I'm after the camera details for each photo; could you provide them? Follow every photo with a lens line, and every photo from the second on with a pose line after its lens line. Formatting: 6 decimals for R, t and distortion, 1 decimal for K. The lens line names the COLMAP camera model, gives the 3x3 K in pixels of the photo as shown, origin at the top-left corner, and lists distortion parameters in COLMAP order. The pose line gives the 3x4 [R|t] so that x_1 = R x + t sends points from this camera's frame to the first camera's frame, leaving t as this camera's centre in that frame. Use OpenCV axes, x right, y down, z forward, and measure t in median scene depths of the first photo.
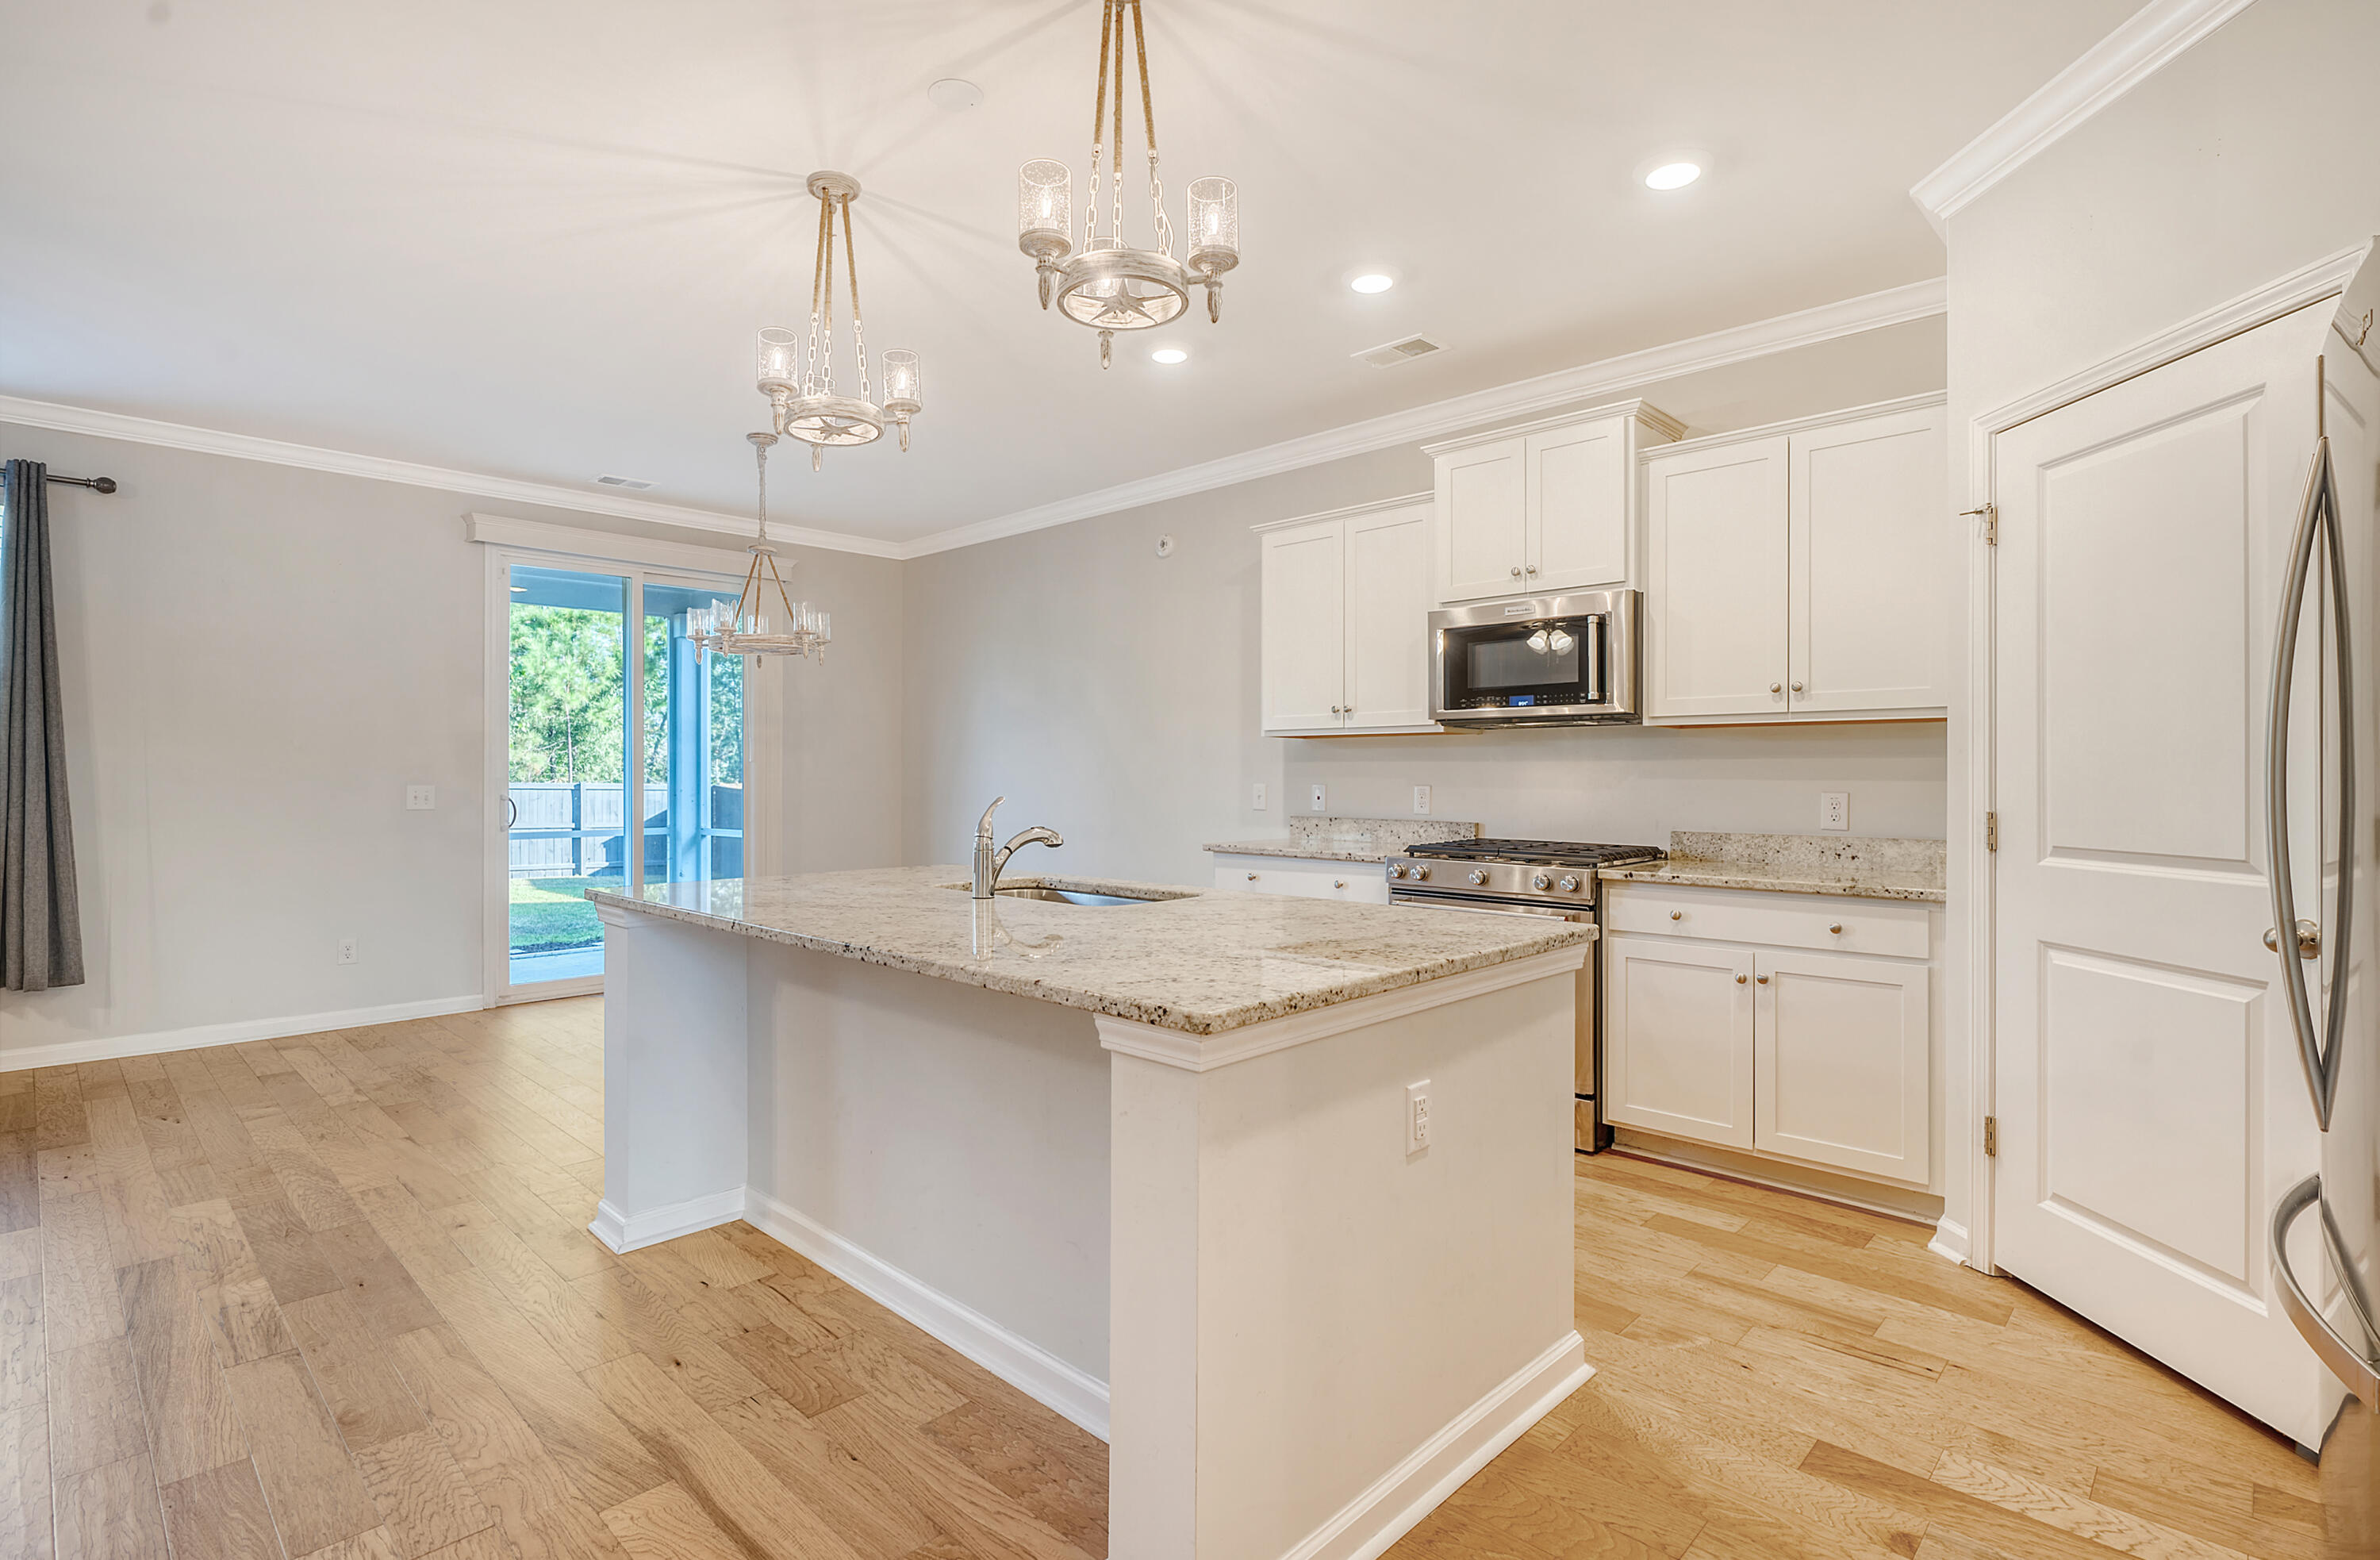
lens RADIAL K [[1143.9, 0, 1169.8], [0, 1143.9, 778.5], [0, 0, 1]] dist [-0.005641, -0.000178]
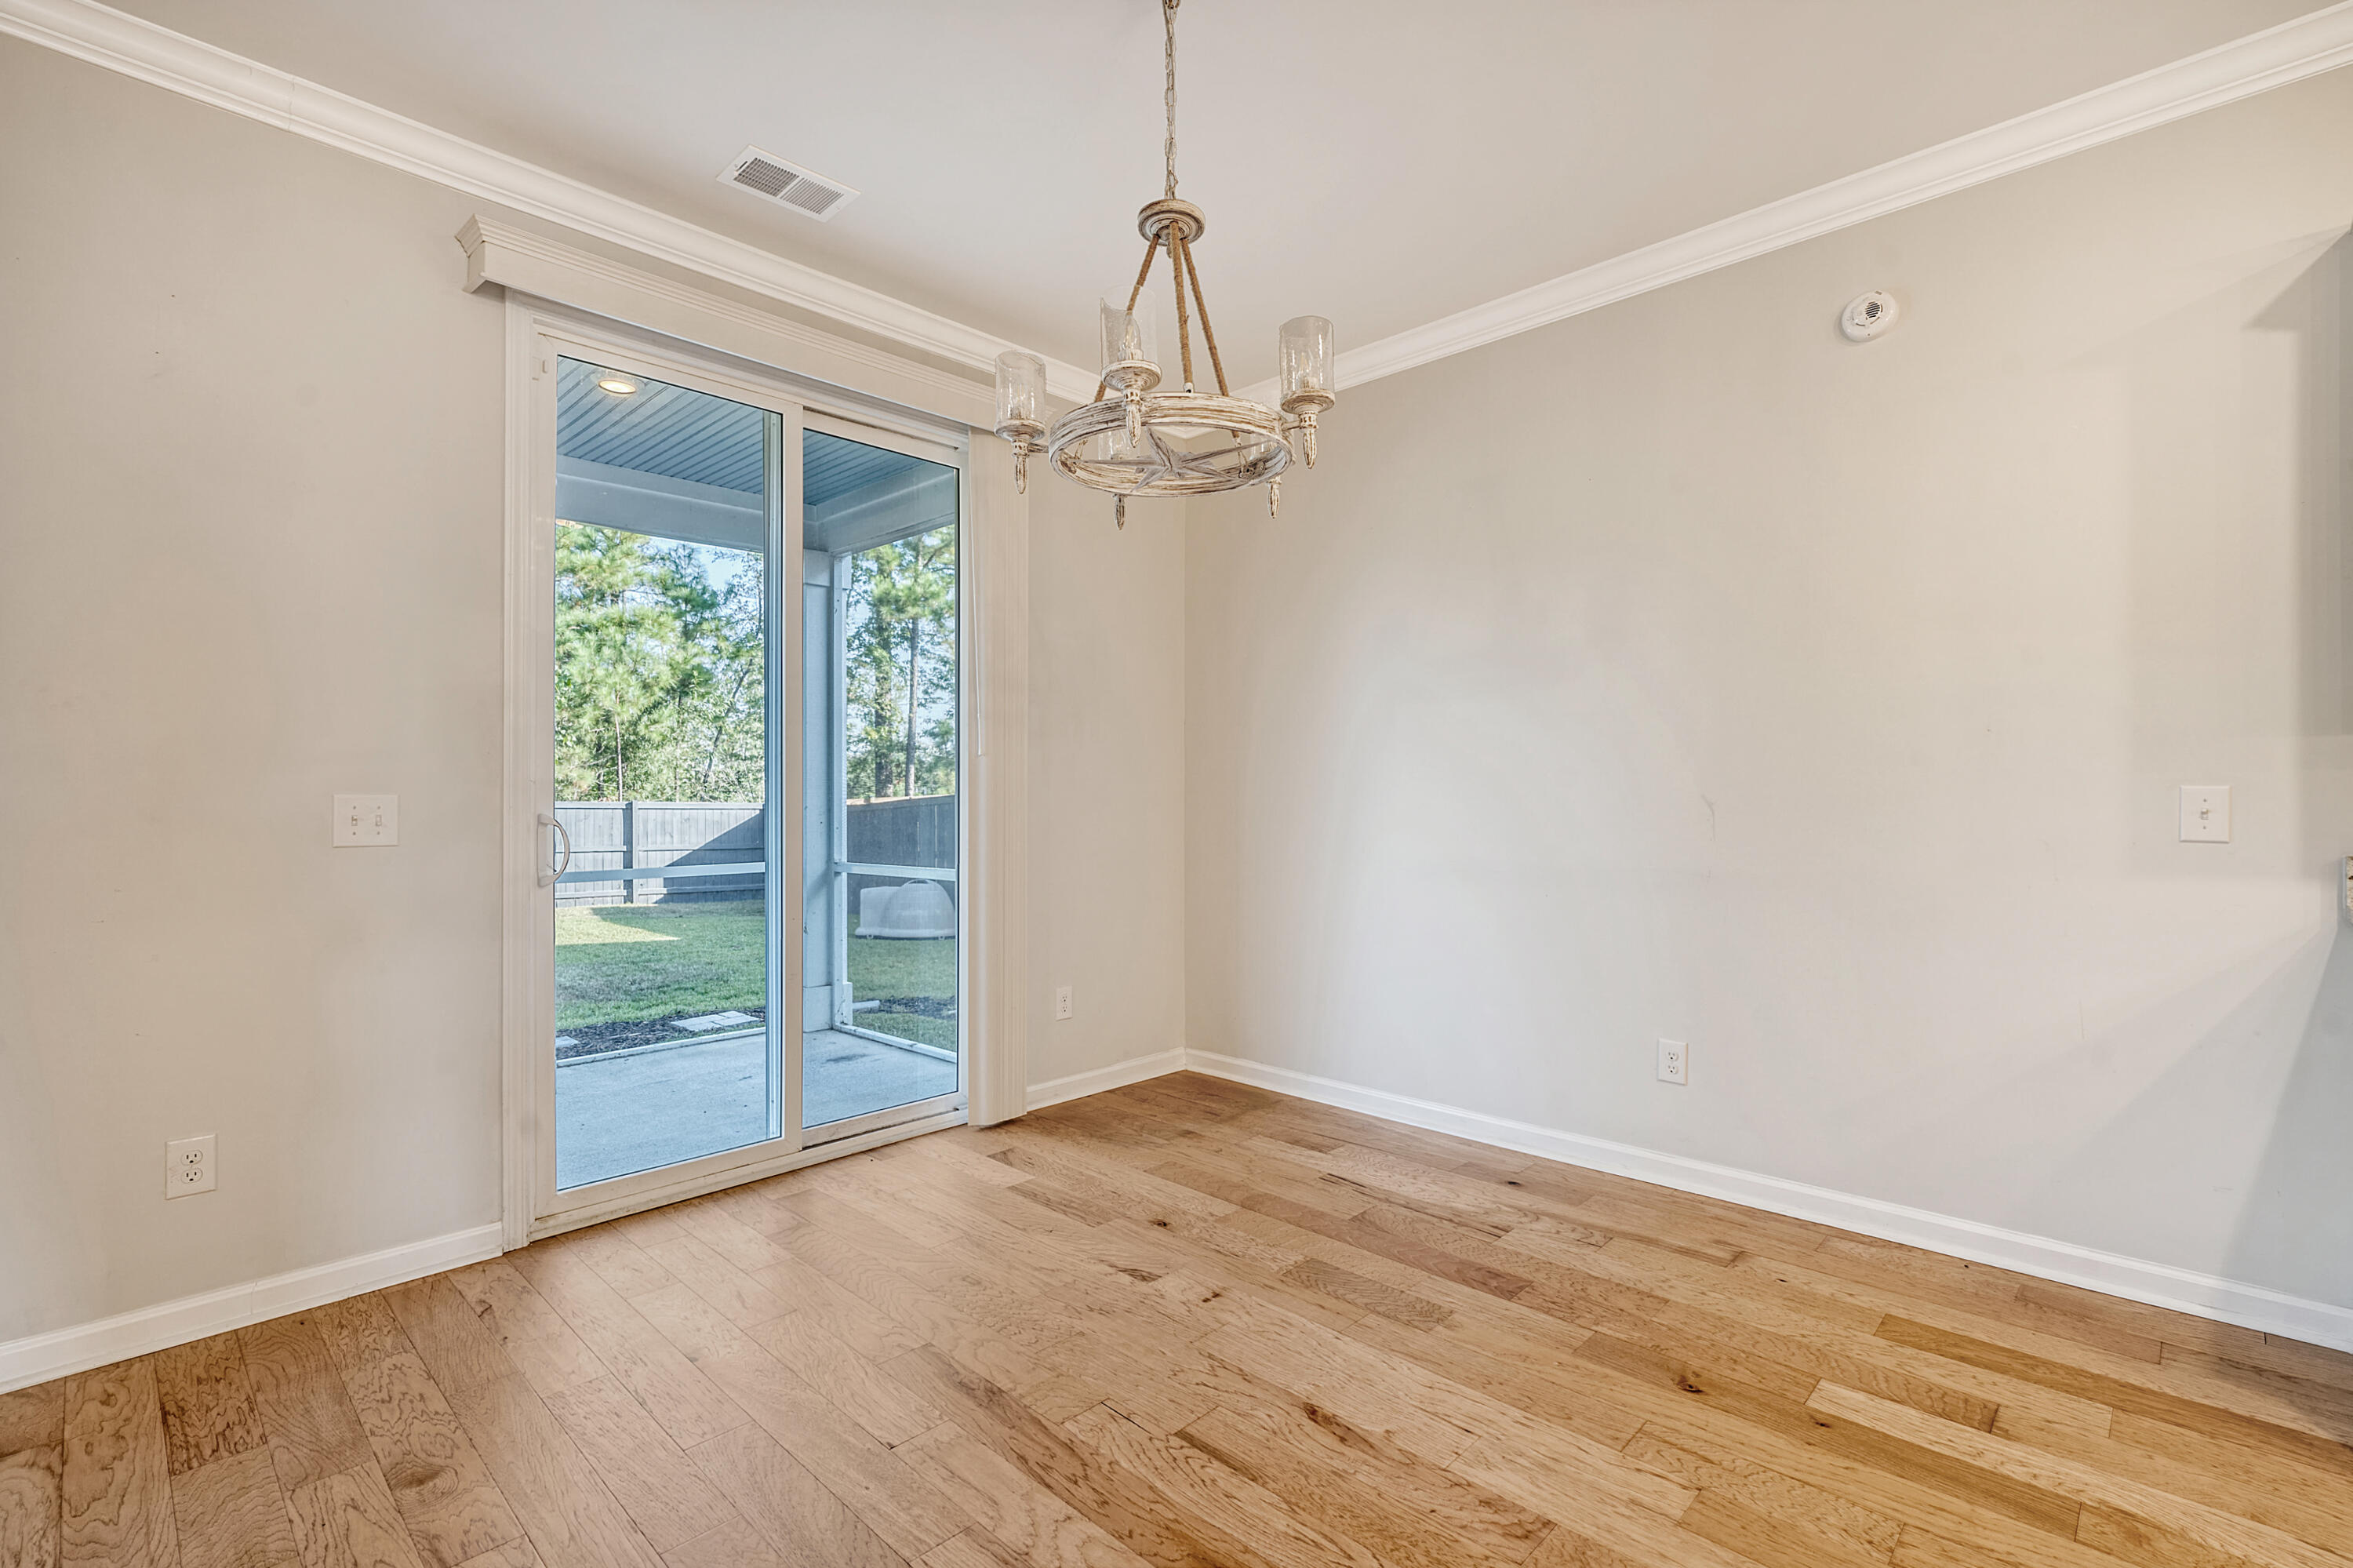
lens RADIAL K [[1081.4, 0, 1197.9], [0, 1081.4, 787.6], [0, 0, 1]] dist [0.002740, -0.000486]
pose [[0.999910, -0.003433, 0.012981, -0.074397], [0.003551, 0.999952, -0.009143, 0.001884], [-0.012949, 0.009189, 0.999874, 0.127729]]
